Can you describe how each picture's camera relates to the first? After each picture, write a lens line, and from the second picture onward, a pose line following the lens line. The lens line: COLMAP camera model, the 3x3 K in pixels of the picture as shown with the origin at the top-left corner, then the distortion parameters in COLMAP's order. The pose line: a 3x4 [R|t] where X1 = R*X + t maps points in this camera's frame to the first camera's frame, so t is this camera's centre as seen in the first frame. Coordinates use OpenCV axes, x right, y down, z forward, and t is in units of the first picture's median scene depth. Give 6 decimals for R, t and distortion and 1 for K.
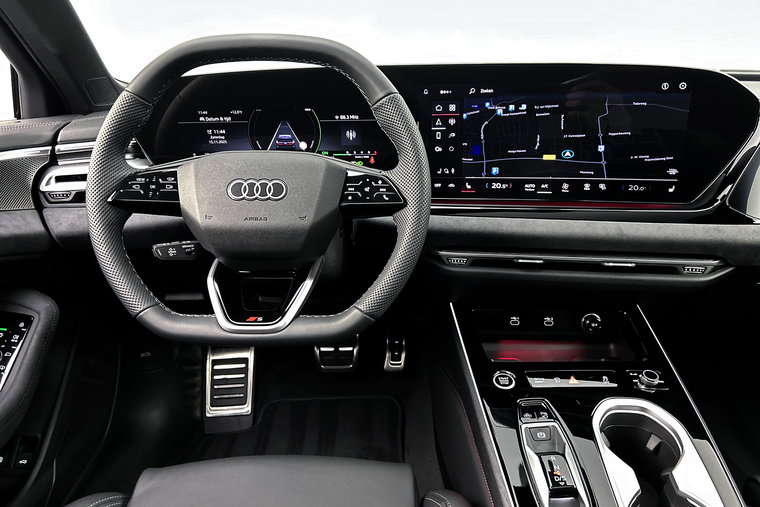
lens RADIAL K [[571.7, 0, 382.5], [0, 571.7, 259.1], [0, 0, 1]] dist [0.087237, -0.130288]
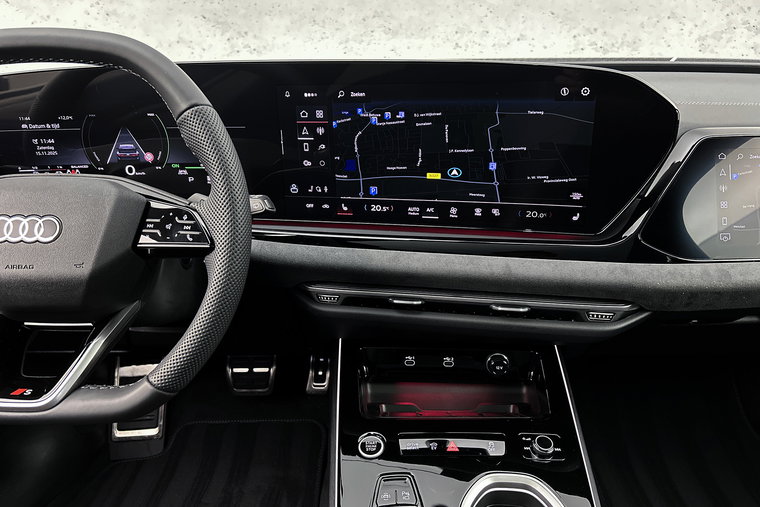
lens RADIAL K [[571.7, 0, 382.5], [0, 571.7, 259.1], [0, 0, 1]] dist [0.087237, -0.130288]
pose [[0.999813, 0.003834, -0.018949, 0.233320], [-0.003023, 0.999086, 0.042649, -0.092336], [0.019096, -0.042583, 0.998910, 0.170410]]
